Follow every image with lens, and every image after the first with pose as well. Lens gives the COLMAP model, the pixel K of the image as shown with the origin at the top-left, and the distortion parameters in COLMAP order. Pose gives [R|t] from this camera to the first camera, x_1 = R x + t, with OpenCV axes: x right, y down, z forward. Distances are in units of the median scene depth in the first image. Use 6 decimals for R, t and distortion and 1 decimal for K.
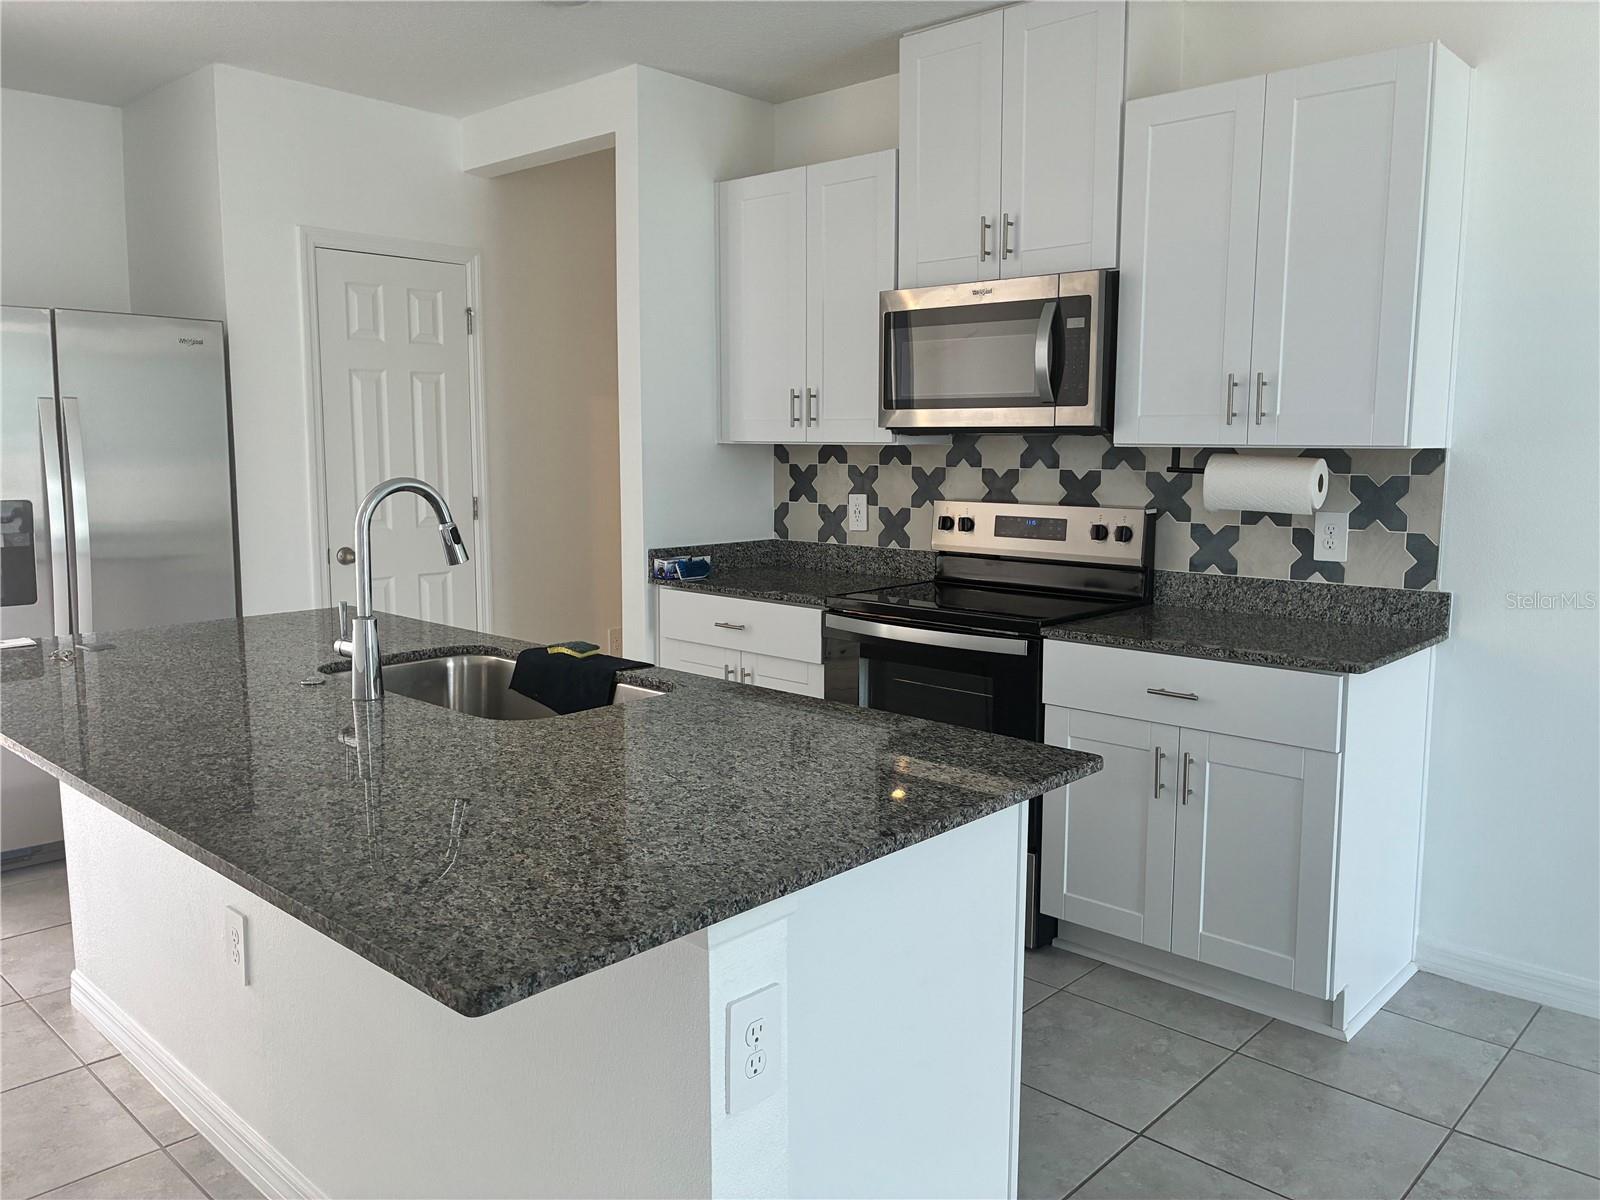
lens RADIAL K [[1197.2, 0, 800.0], [0, 1197.2, 600.0], [0, 0, 1]] dist [0.029114, -0.001021]
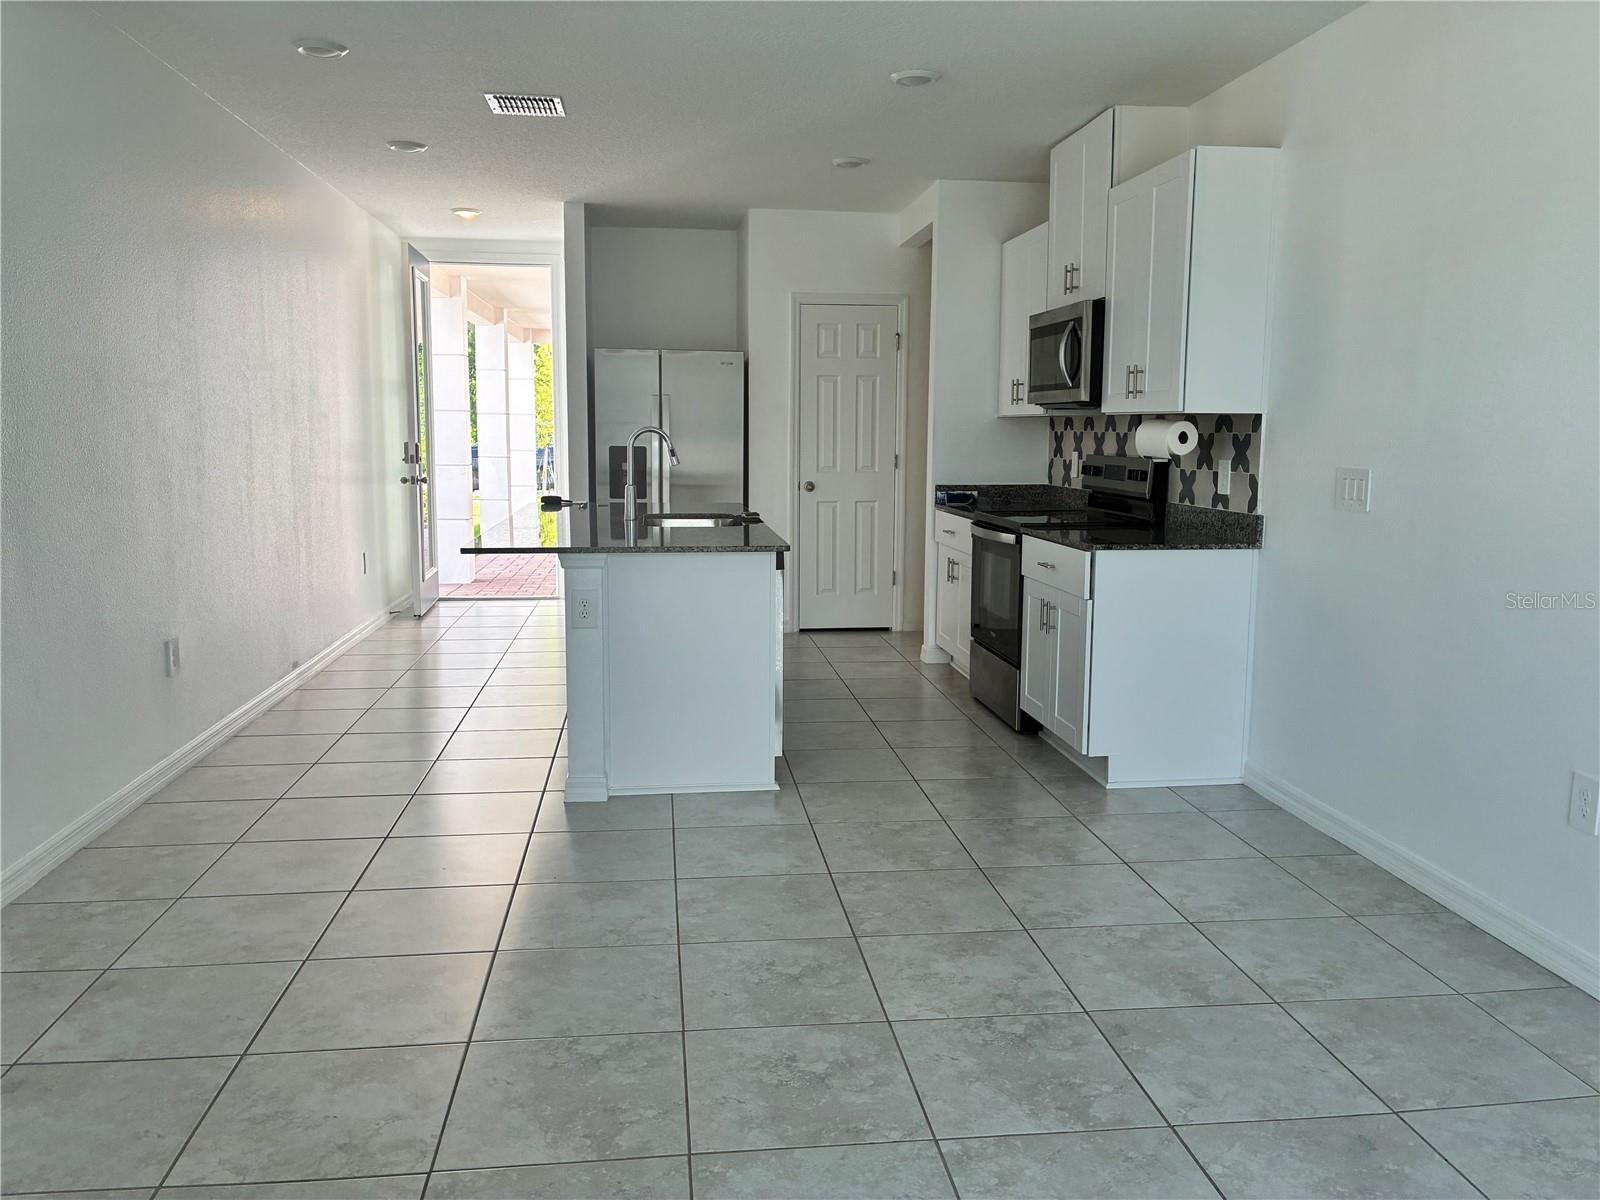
lens RADIAL K [[1197.2, 0, 800.0], [0, 1197.2, 600.0], [0, 0, 1]] dist [0.029114, -0.001021]
pose [[0.767840, 0.090449, -0.634225, 0.823071], [-0.084654, 0.995627, 0.039501, 0.066880], [0.635024, 0.023359, 0.772139, -0.350183]]
